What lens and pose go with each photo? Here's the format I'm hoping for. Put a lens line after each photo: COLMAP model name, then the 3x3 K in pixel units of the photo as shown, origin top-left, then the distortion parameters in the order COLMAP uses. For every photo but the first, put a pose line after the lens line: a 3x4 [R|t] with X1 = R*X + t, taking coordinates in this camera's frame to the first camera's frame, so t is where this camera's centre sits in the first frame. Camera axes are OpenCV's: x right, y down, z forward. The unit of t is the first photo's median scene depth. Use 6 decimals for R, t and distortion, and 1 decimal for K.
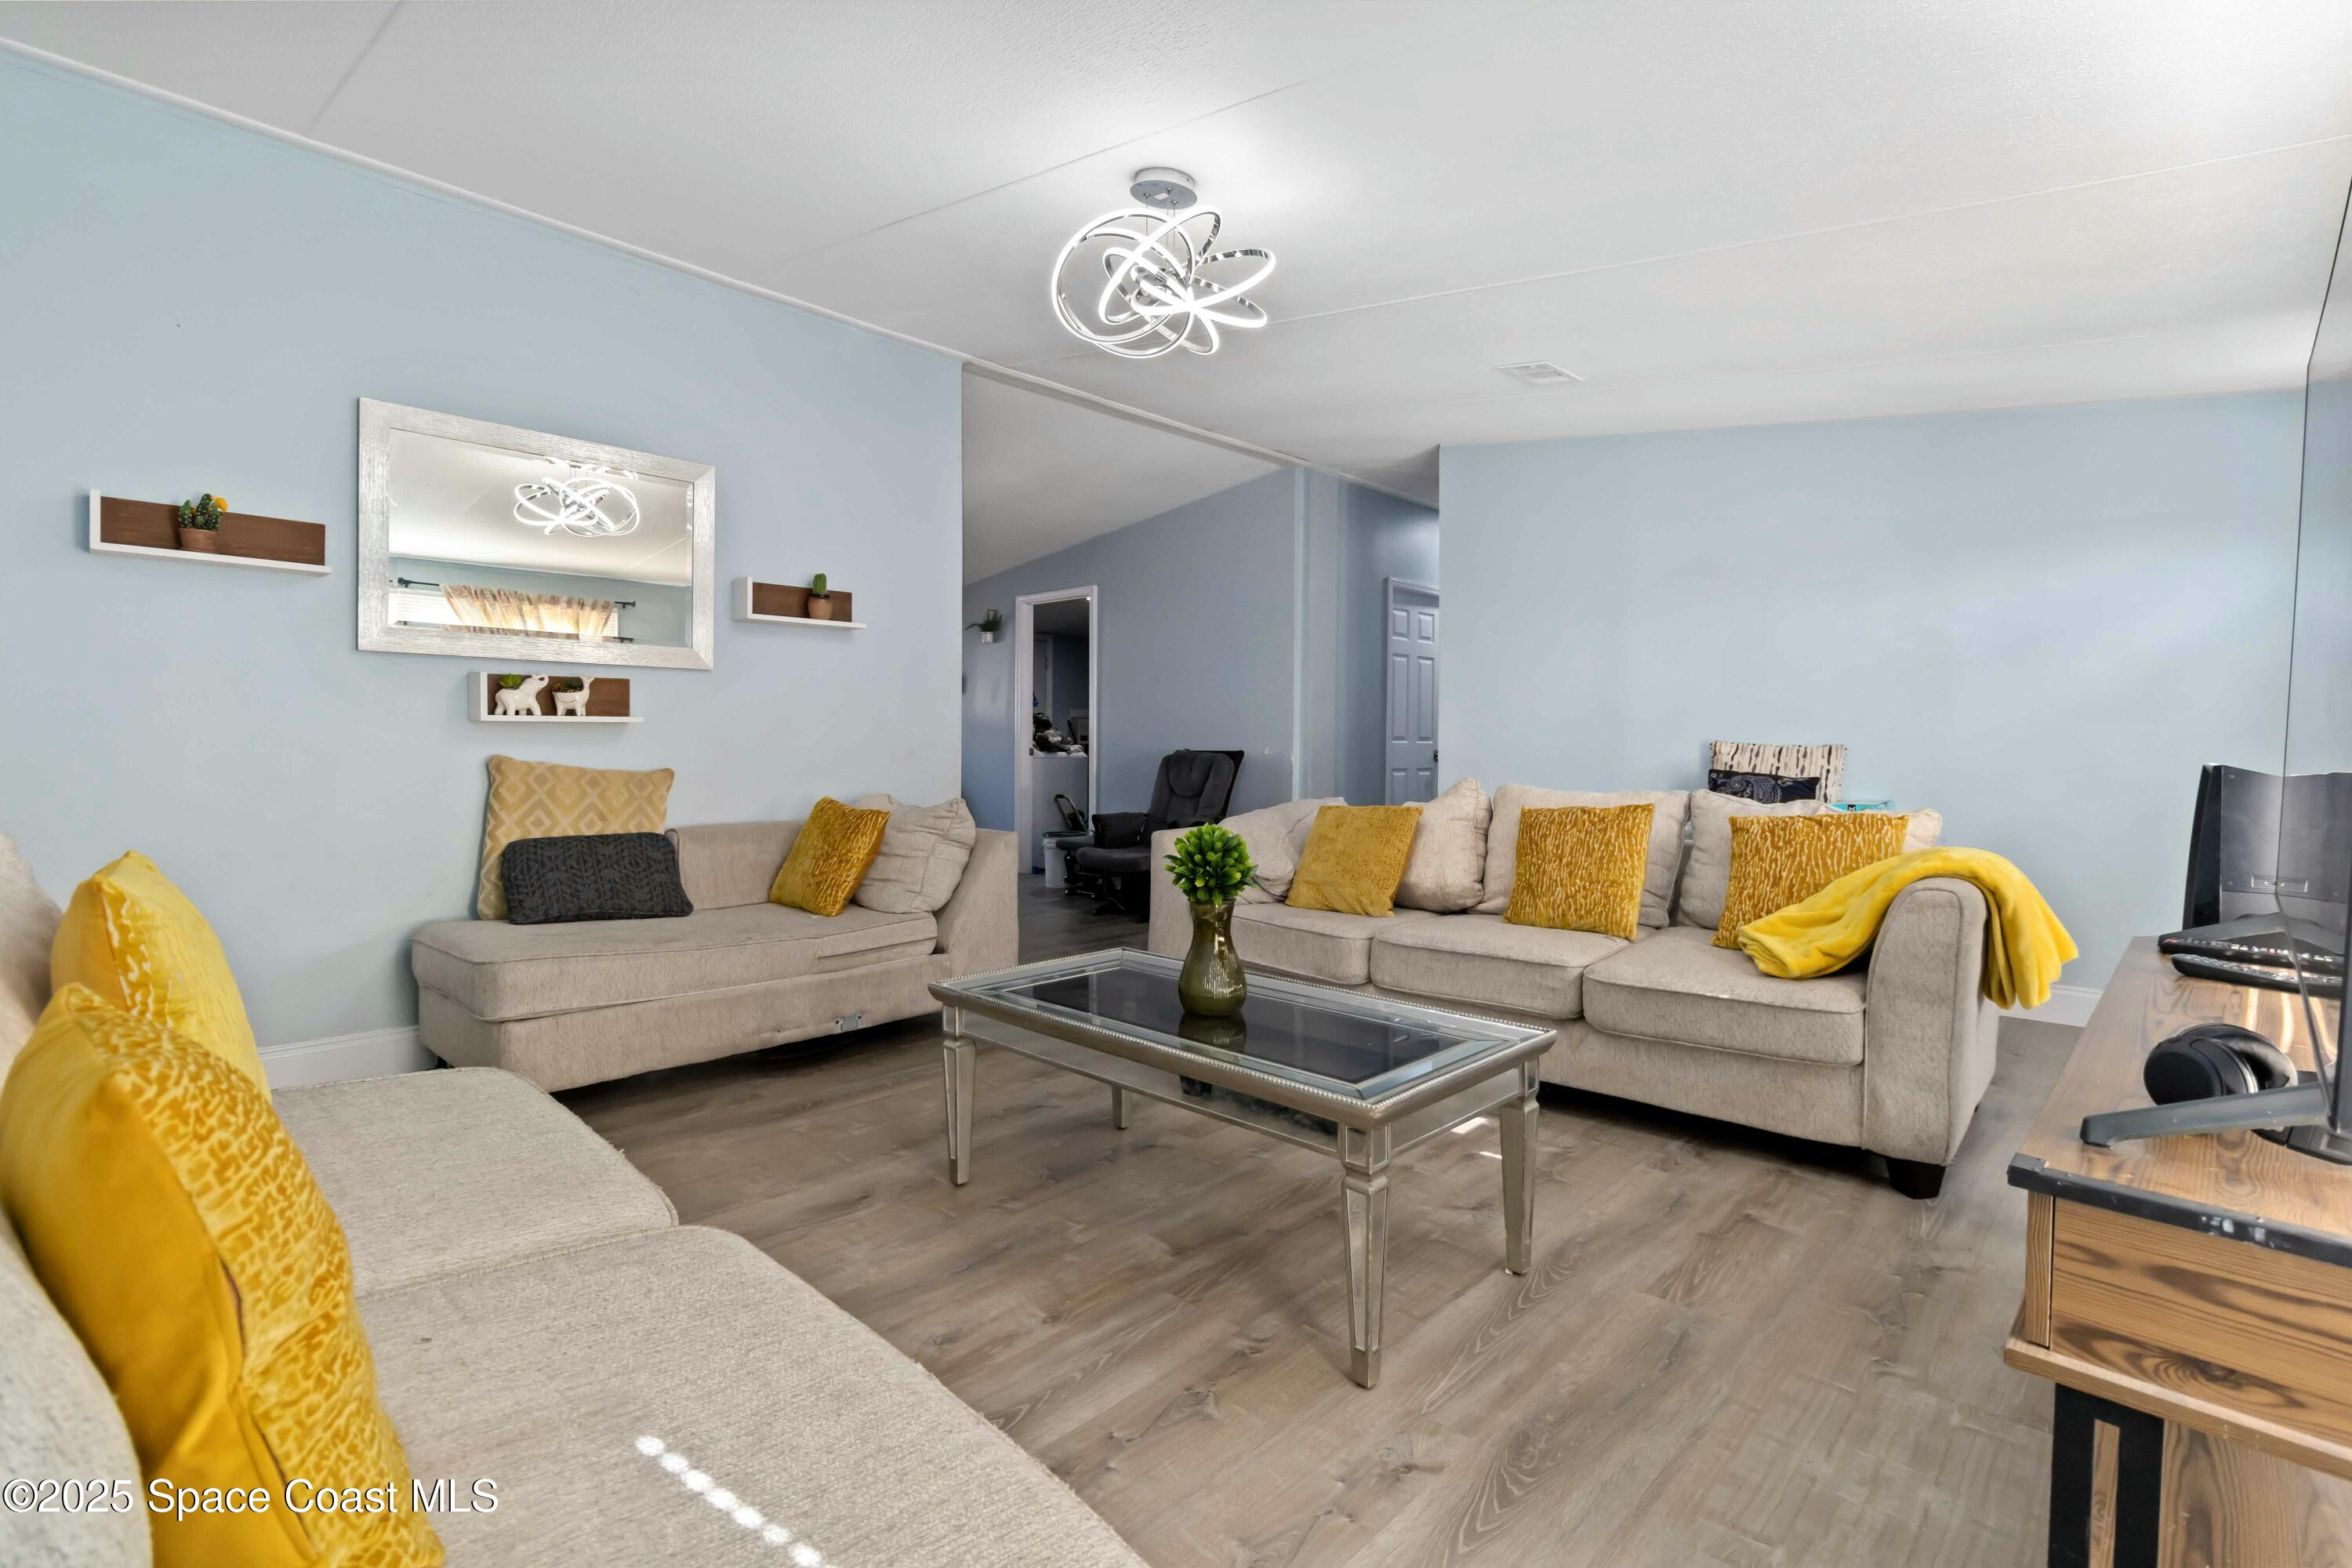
lens RADIAL K [[1099.2, 0, 1189.2], [0, 1099.2, 737.2], [0, 0, 1]] dist [-0.001218, -0.000114]
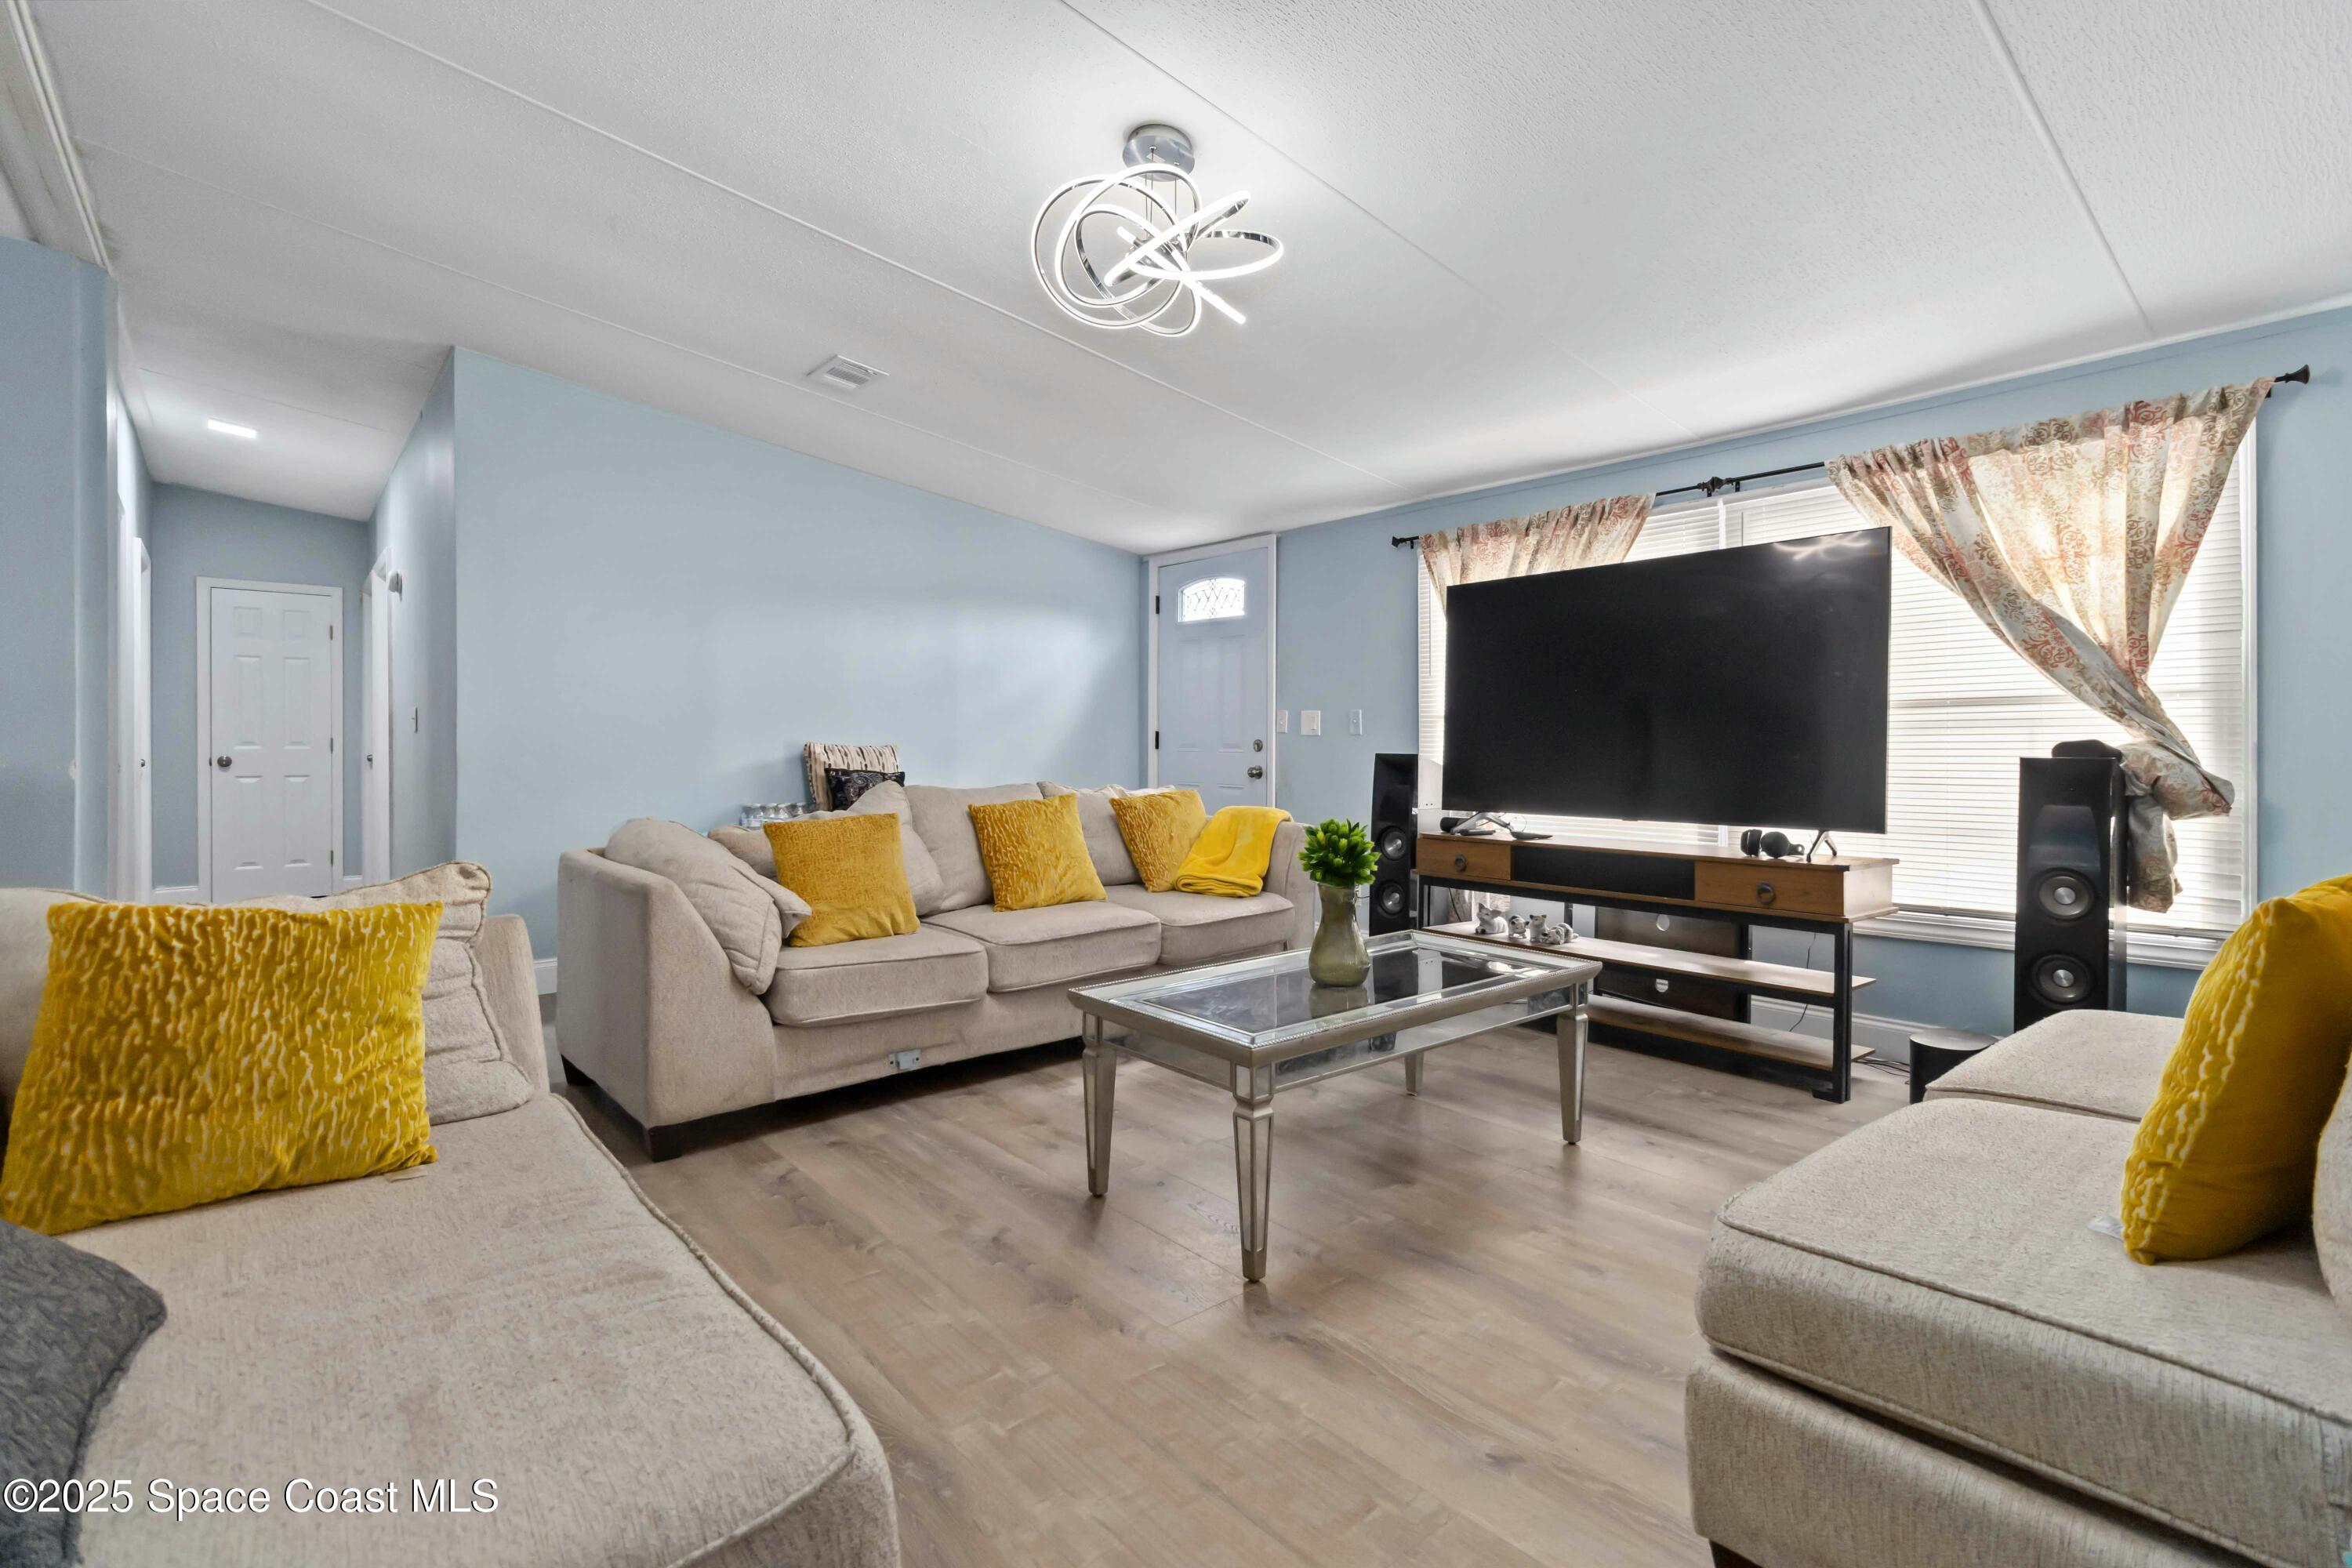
lens RADIAL K [[1099.2, 0, 1189.2], [0, 1099.2, 737.2], [0, 0, 1]] dist [-0.001218, -0.000114]
pose [[0.114184, -0.002264, 0.993457, -0.936058], [0.007708, 0.999969, 0.001393, 0.003365], [-0.993430, 0.007499, 0.114198, 0.872266]]
